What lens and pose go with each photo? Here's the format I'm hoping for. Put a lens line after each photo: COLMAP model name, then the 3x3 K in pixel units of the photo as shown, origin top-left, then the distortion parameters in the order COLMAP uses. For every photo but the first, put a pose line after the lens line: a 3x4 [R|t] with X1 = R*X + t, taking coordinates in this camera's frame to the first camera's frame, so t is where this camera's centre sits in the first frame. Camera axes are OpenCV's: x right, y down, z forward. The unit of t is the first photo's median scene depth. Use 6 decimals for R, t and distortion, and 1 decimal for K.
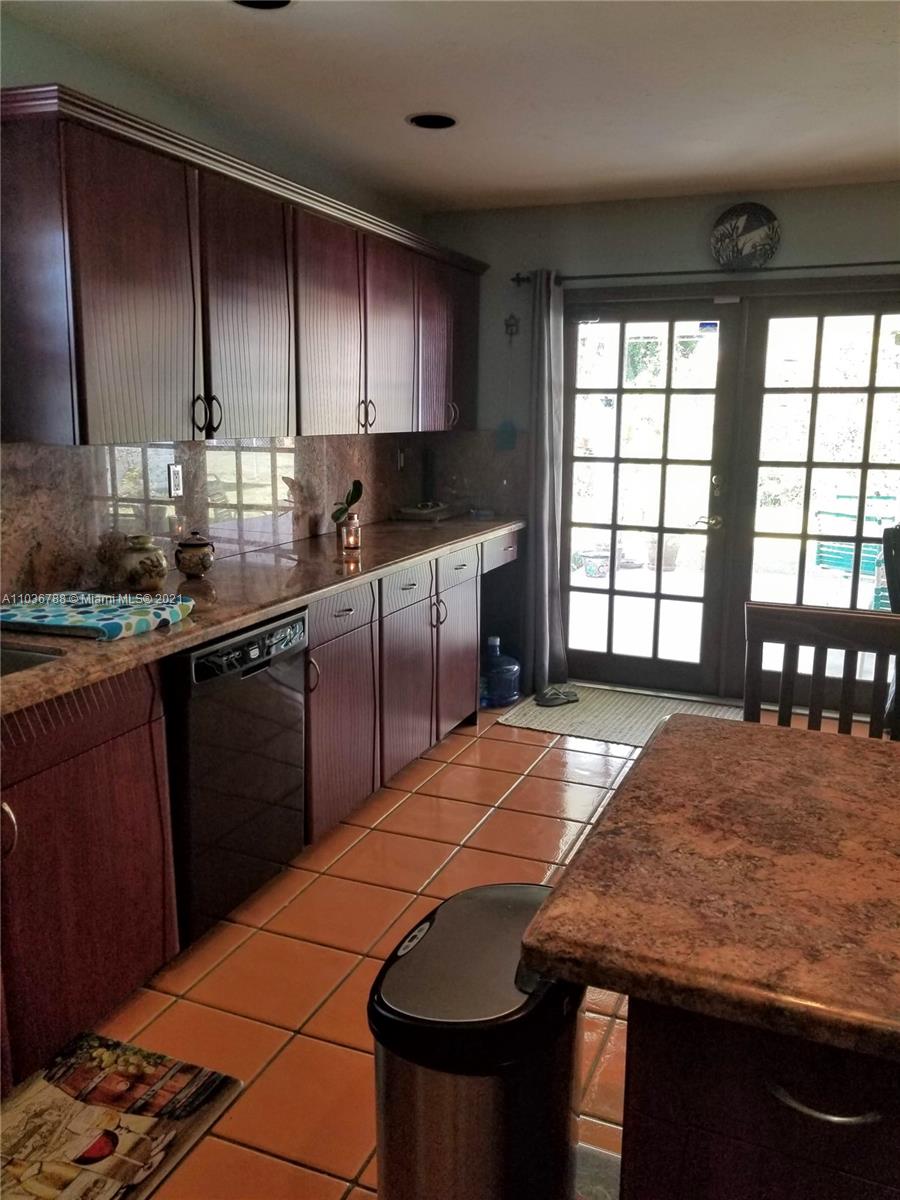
lens RADIAL K [[939.9, 0, 449.6], [0, 939.9, 593.3], [0, 0, 1]] dist [0.017112, -0.021387]
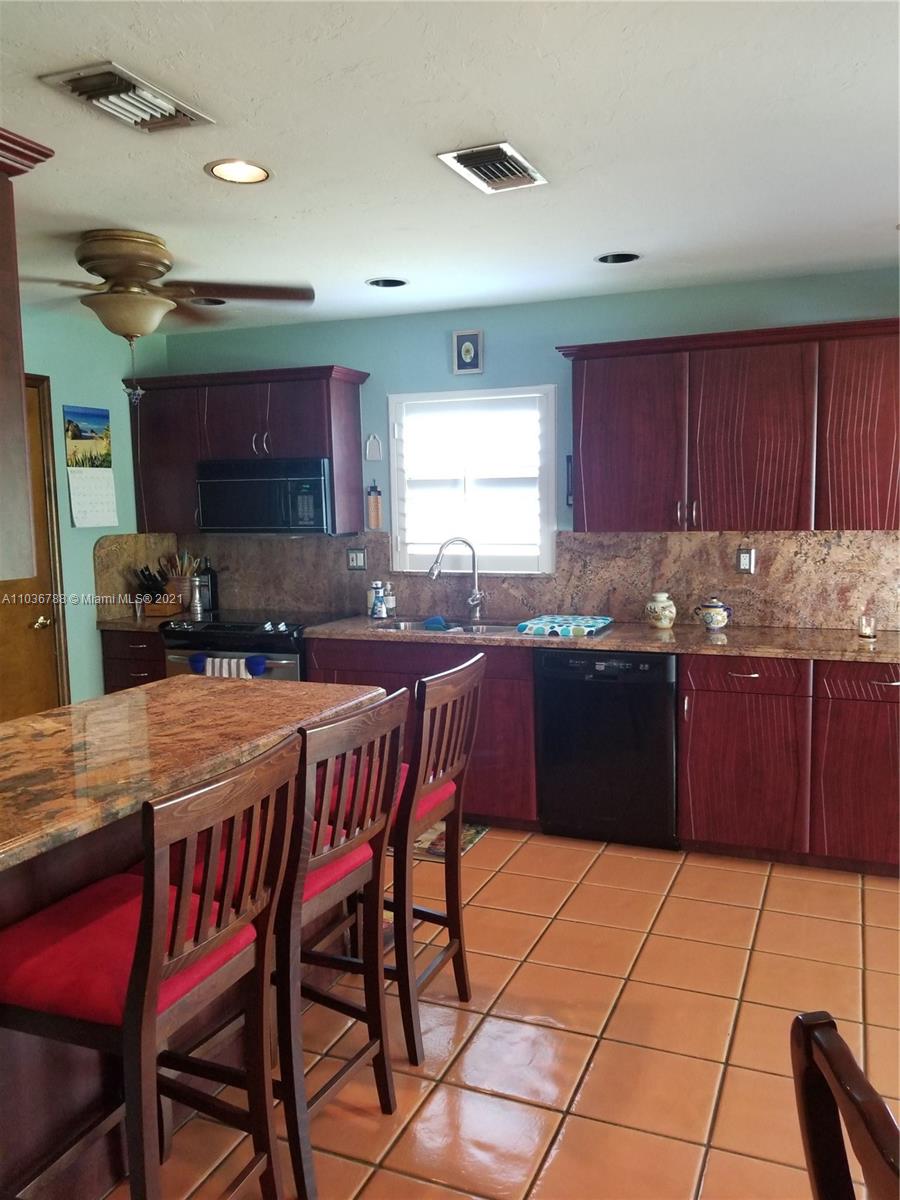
lens RADIAL K [[939.9, 0, 450.1], [0, 939.9, 602.8], [0, 0, 1]] dist [0.017112, -0.021387]
pose [[-0.005070, 0.091830, -0.995762, 1.310670], [-0.171149, 0.981002, 0.091340, -0.136306], [0.985232, 0.170887, 0.010743, 0.706756]]
